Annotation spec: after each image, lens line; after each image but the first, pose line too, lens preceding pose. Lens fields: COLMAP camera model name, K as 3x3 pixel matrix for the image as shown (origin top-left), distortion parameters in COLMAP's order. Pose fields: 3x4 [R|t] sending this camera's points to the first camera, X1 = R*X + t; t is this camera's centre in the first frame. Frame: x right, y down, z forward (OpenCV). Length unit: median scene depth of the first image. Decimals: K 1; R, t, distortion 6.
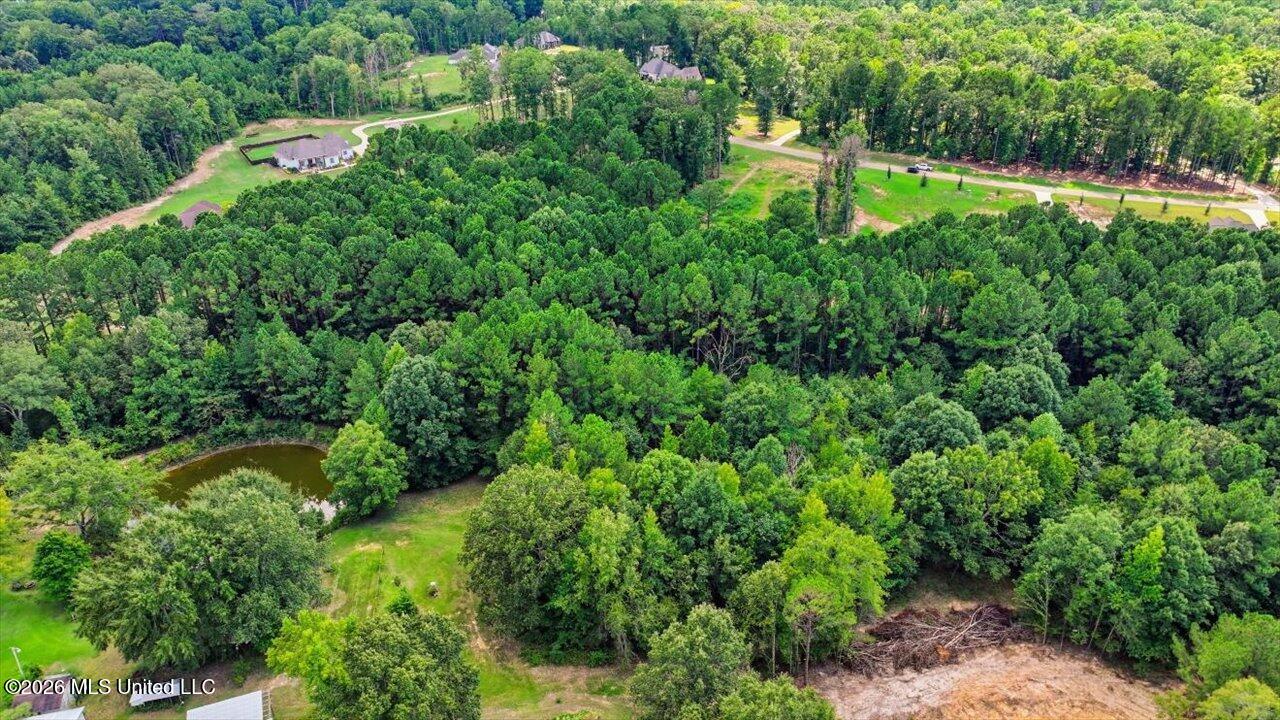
lens RADIAL K [[899.1, 0, 642.4], [0, 899.1, 364.2], [0, 0, 1]] dist [-0.003713, 0.019164]
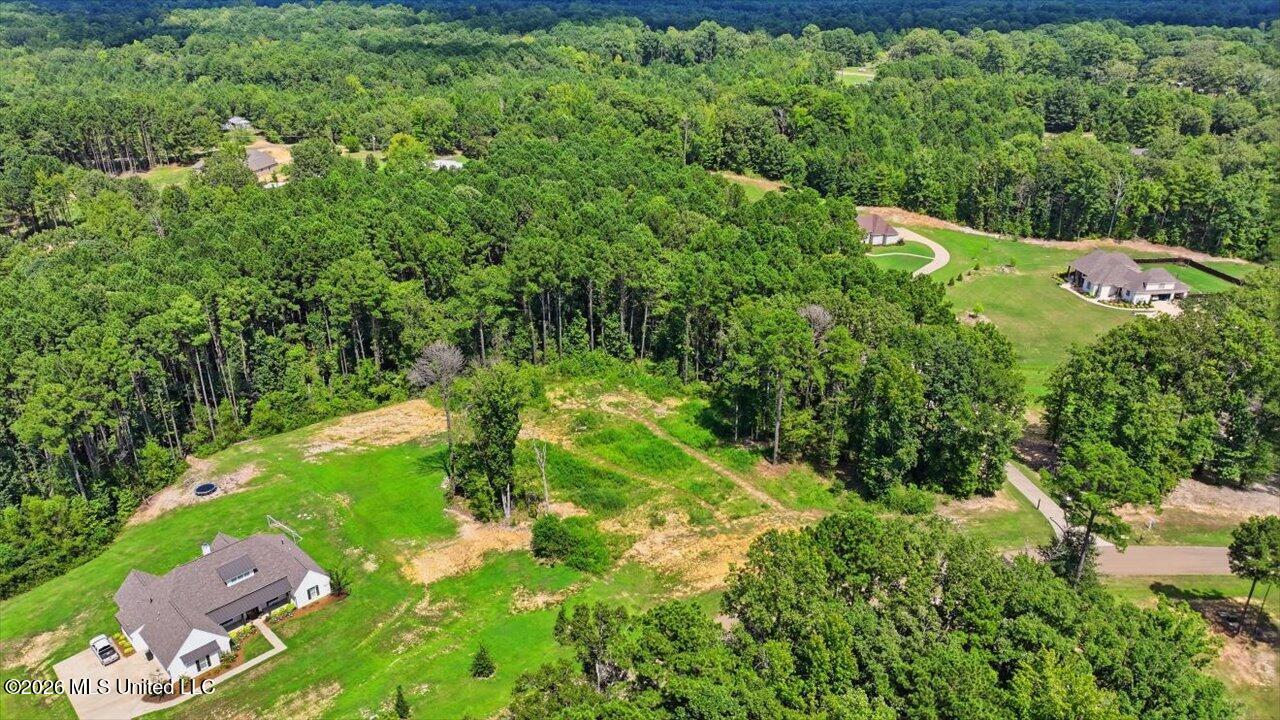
lens RADIAL K [[899.1, 0, 645.2], [0, 899.1, 357.2], [0, 0, 1]] dist [-0.003713, 0.019164]
pose [[-0.535348, 0.353268, -0.767205, 0.604384], [-0.392022, 0.700644, 0.596168, -0.637306], [0.748145, 0.619919, -0.236600, 1.211775]]
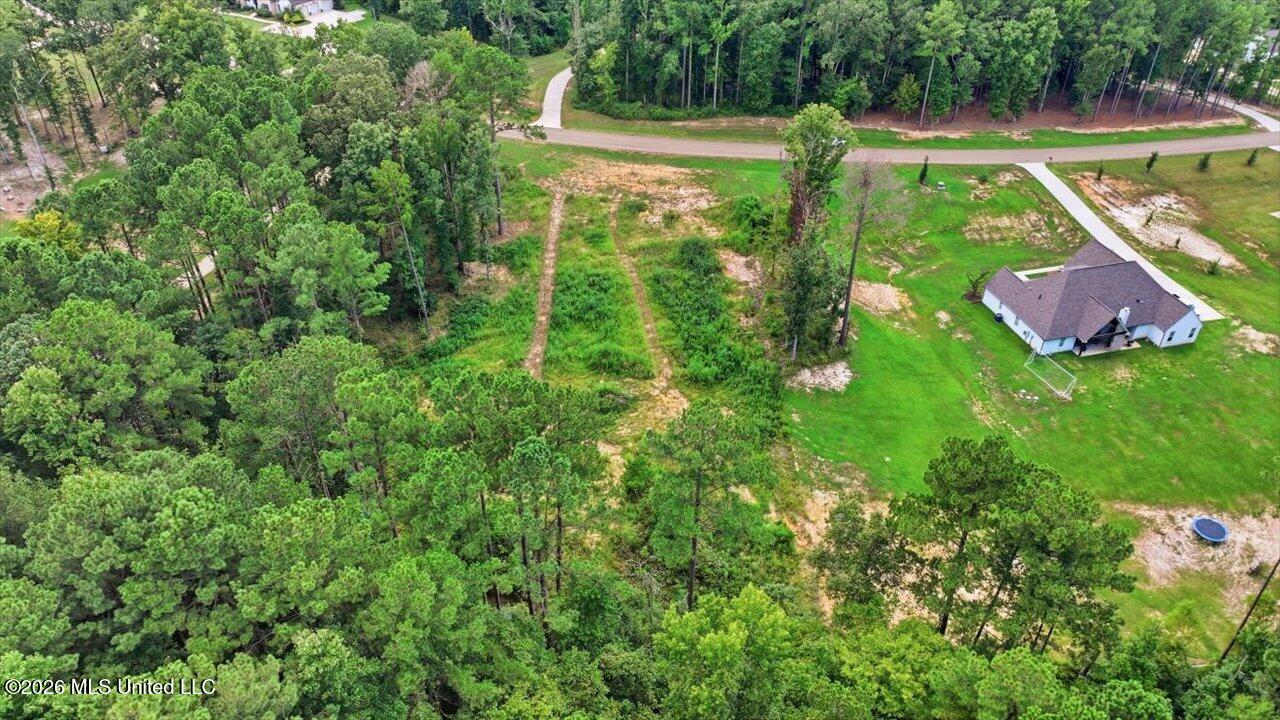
lens RADIAL K [[899.1, 0, 645.1], [0, 899.1, 360.3], [0, 0, 1]] dist [-0.003713, 0.019164]
pose [[0.886574, -0.253368, 0.387028, -0.059917], [0.198521, 0.964094, 0.176387, -0.249637], [-0.417822, -0.079547, 0.905040, 0.618681]]
